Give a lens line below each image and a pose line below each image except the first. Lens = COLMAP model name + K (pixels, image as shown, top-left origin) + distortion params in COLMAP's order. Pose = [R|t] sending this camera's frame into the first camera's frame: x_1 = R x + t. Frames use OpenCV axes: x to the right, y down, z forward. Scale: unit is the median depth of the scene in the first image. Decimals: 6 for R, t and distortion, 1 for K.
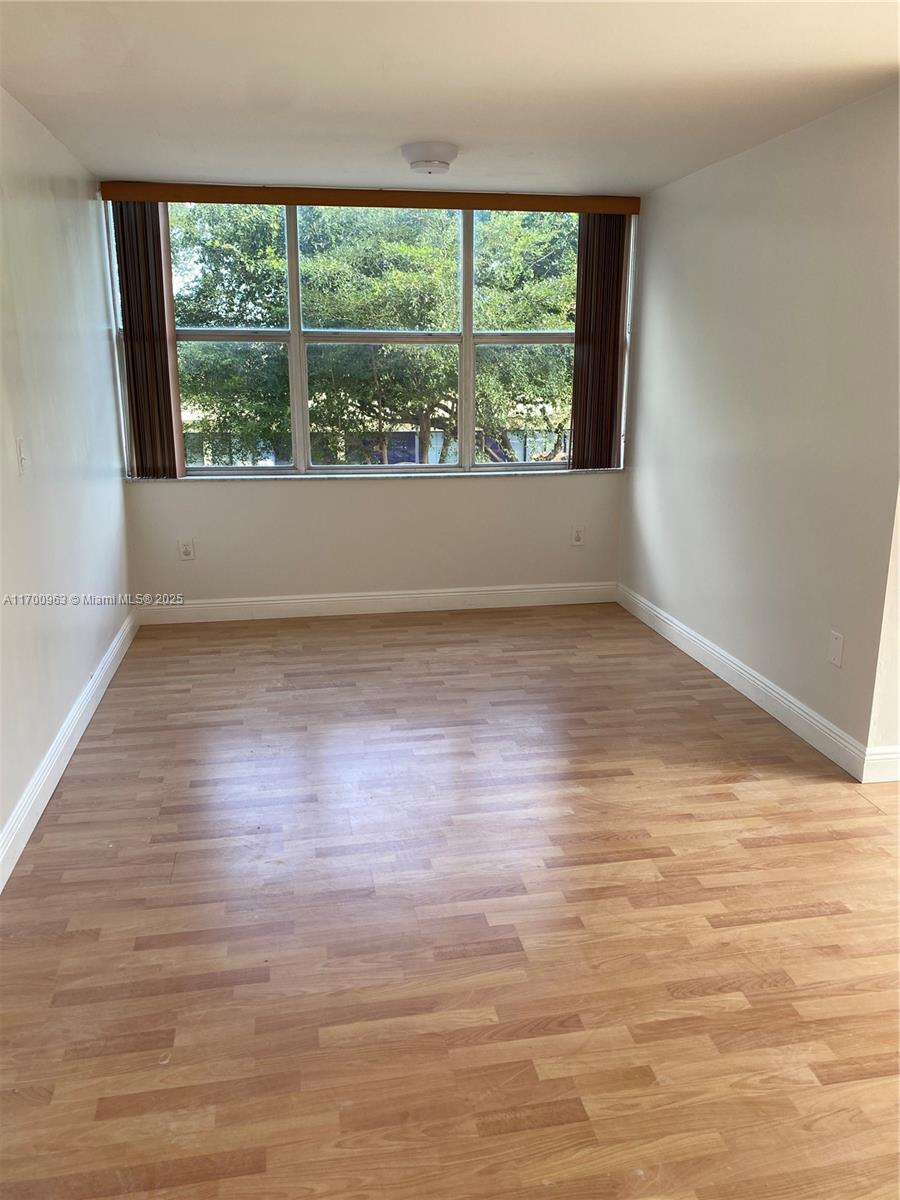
lens RADIAL K [[930.3, 0, 450.0], [0, 930.3, 600.0], [0, 0, 1]] dist [0.049394, -0.031378]
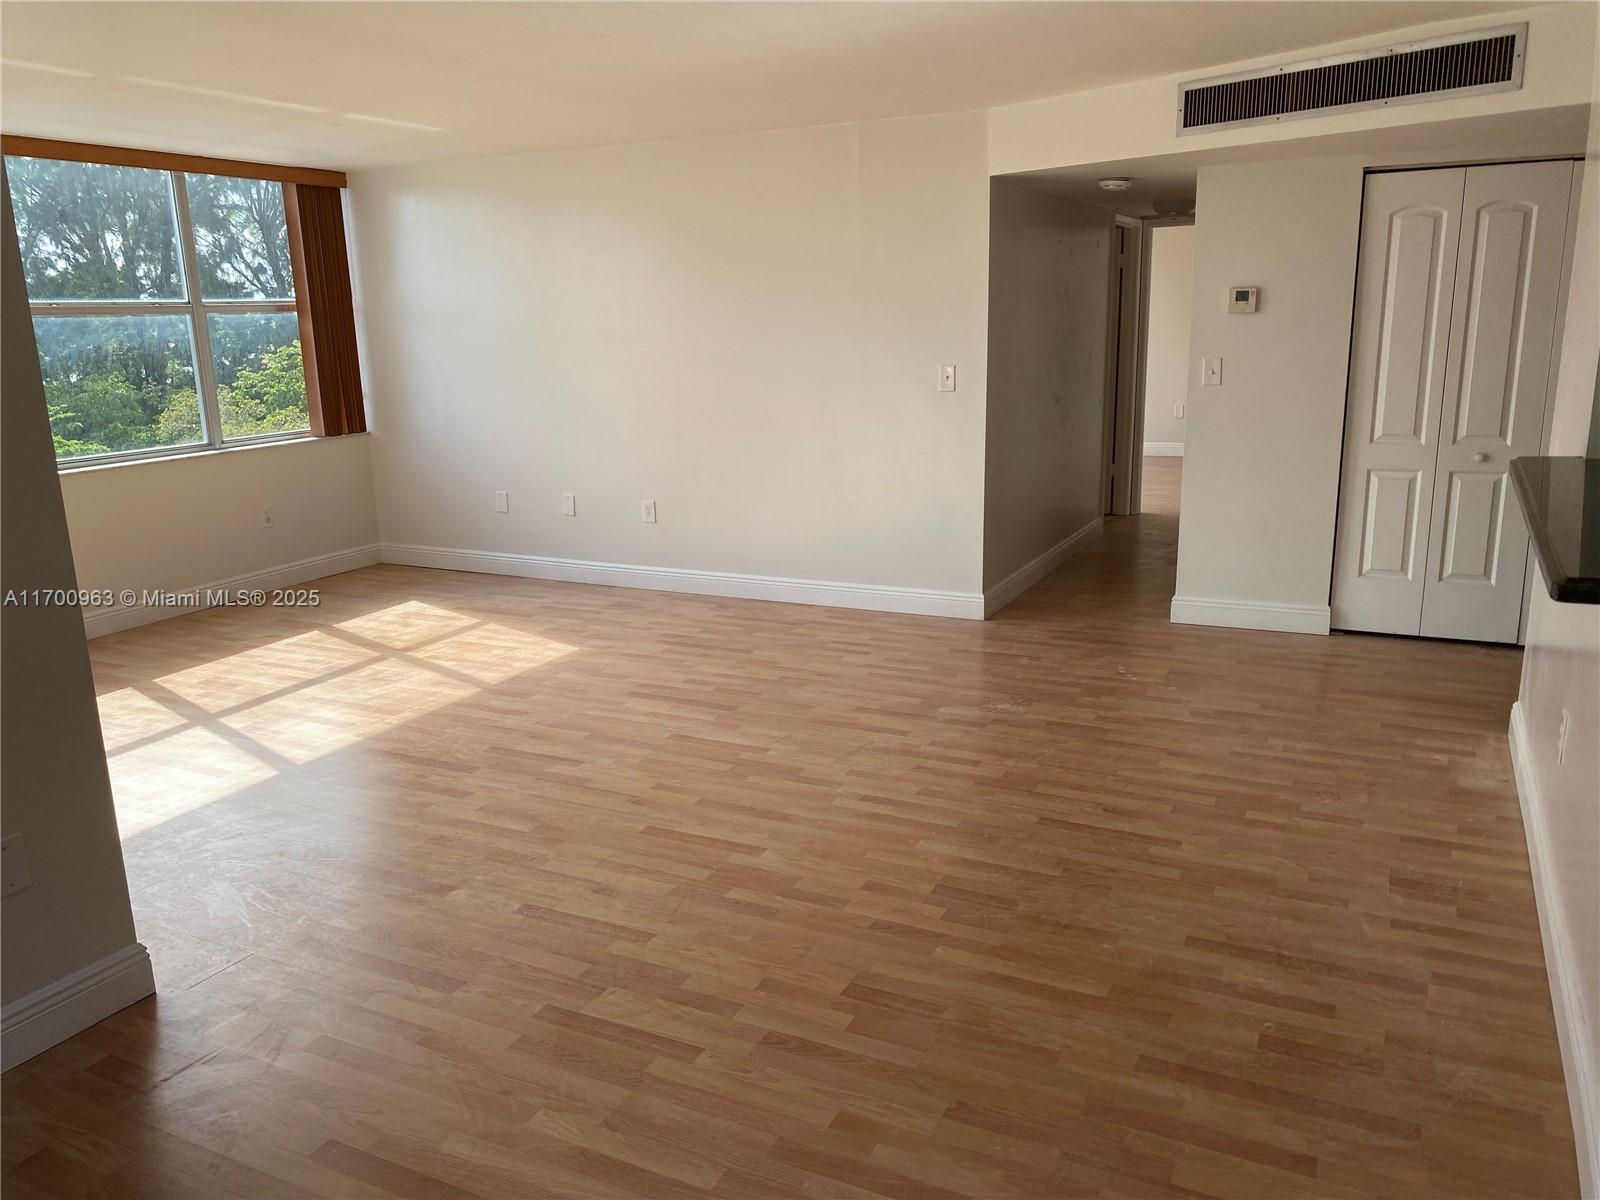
lens RADIAL K [[1240.4, 0, 800.0], [0, 1240.4, 600.0], [0, 0, 1]] dist [0.049394, -0.031378]
pose [[-0.804677, -0.120604, 0.581334, -0.574808], [0.172053, 0.889766, 0.422745, -0.496644], [-0.568237, 0.440194, -0.695224, 1.860762]]
